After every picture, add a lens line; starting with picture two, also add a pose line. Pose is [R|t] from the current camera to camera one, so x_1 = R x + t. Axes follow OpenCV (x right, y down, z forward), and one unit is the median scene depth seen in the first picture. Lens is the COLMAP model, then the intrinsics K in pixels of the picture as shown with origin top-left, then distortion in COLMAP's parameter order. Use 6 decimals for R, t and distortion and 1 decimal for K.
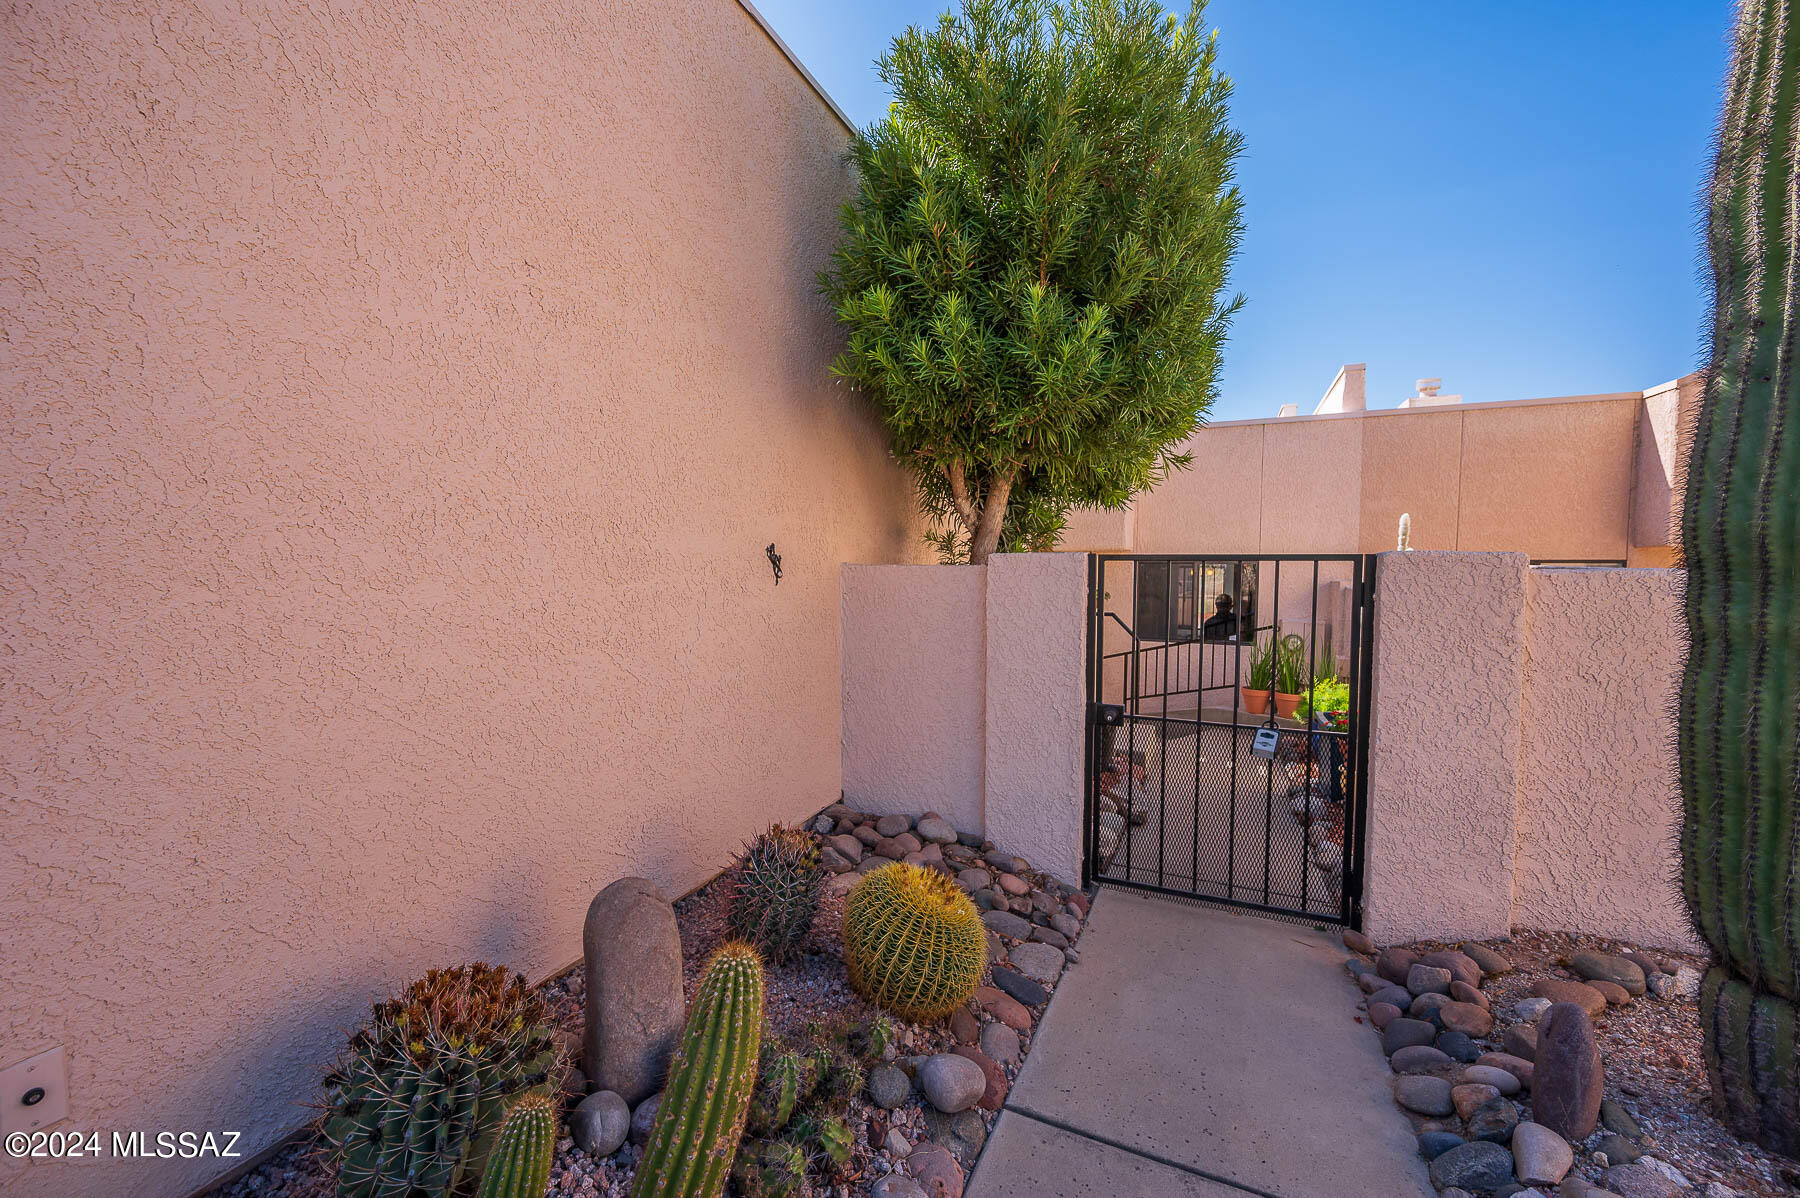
lens RADIAL K [[708.6, 0, 900.0], [0, 708.6, 599.0], [0, 0, 1]] dist [-0.000469, -0.000160]
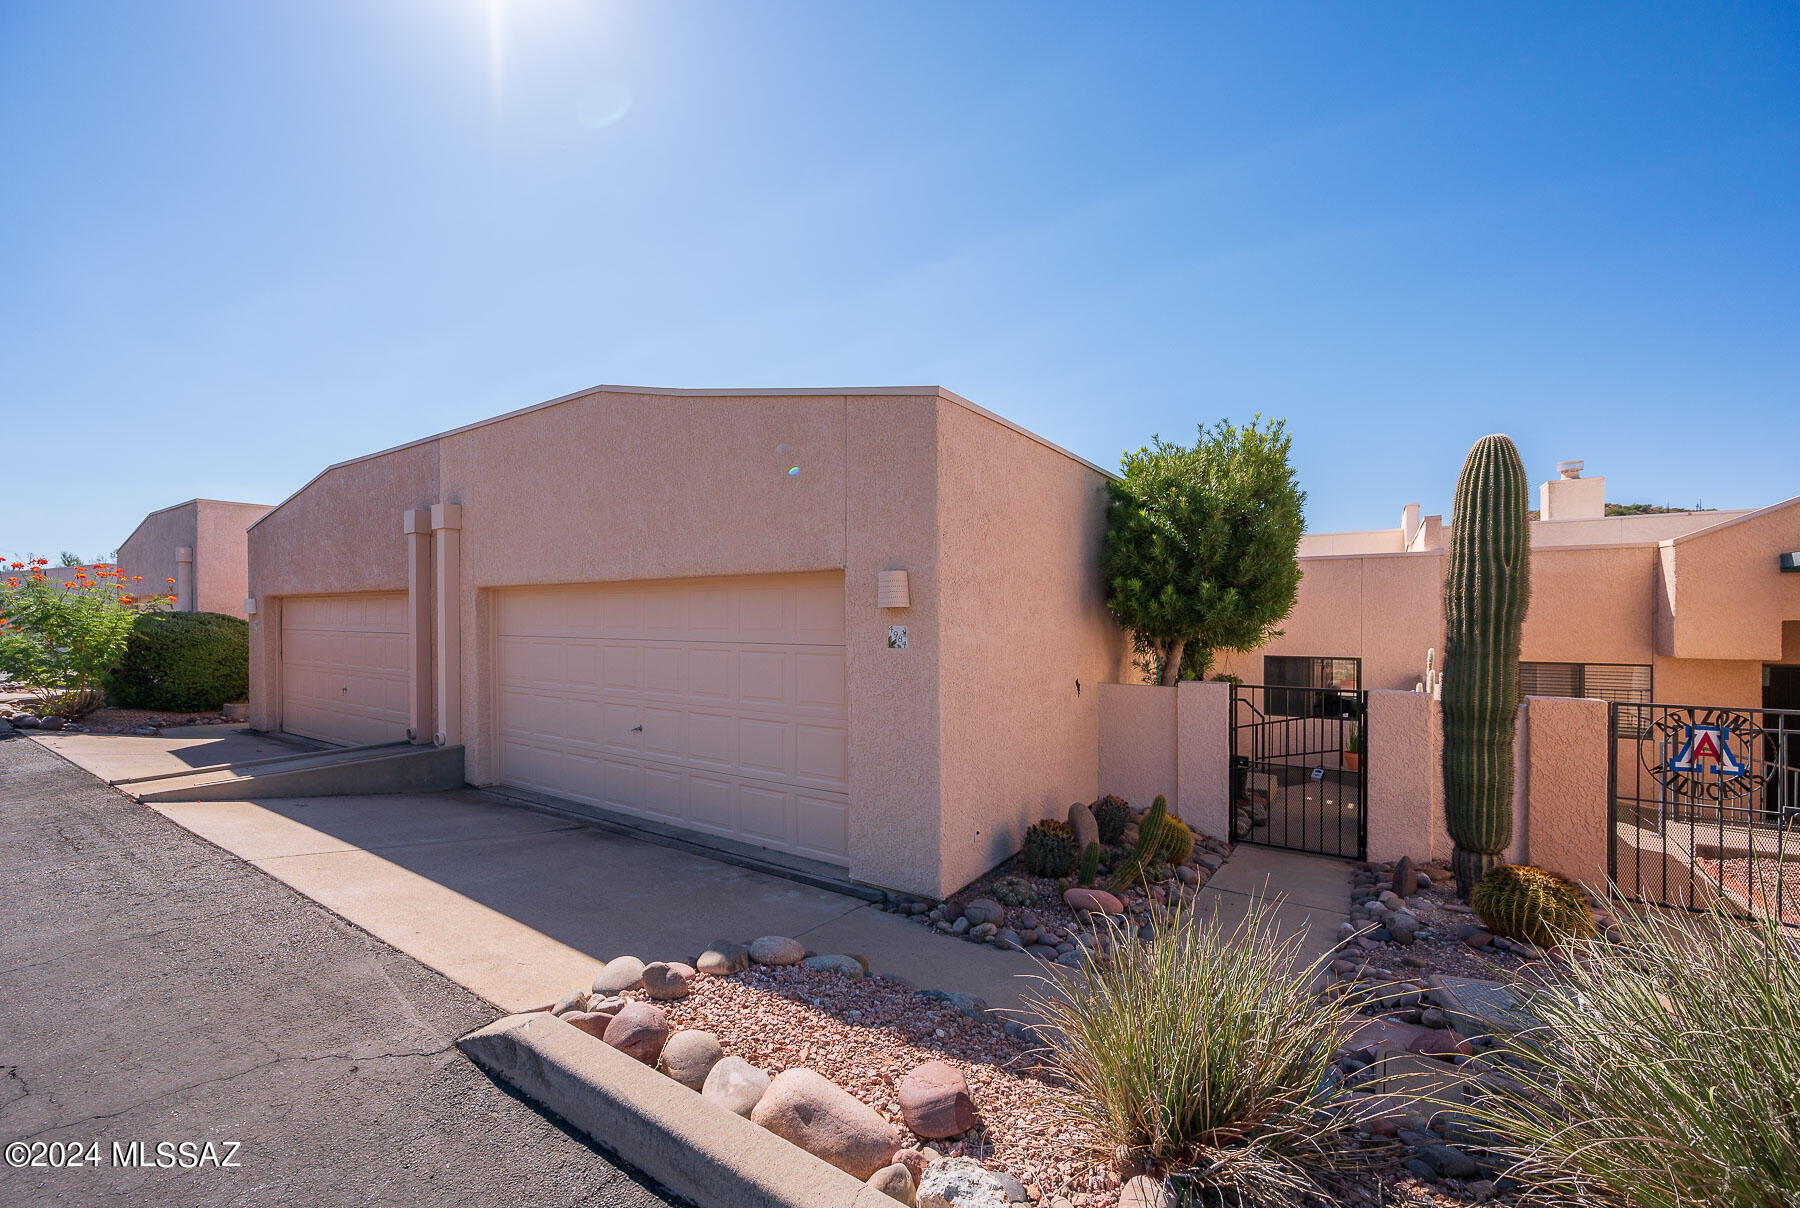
lens RADIAL K [[738.4, 0, 866.0], [0, 738.4, 616.8], [0, 0, 1]] dist [-0.001224, -0.000352]
pose [[0.982304, -0.005618, -0.187210, -0.367161], [-0.003106, 0.998924, -0.046272, -0.150794], [0.187269, 0.046035, 0.981229, -1.308557]]
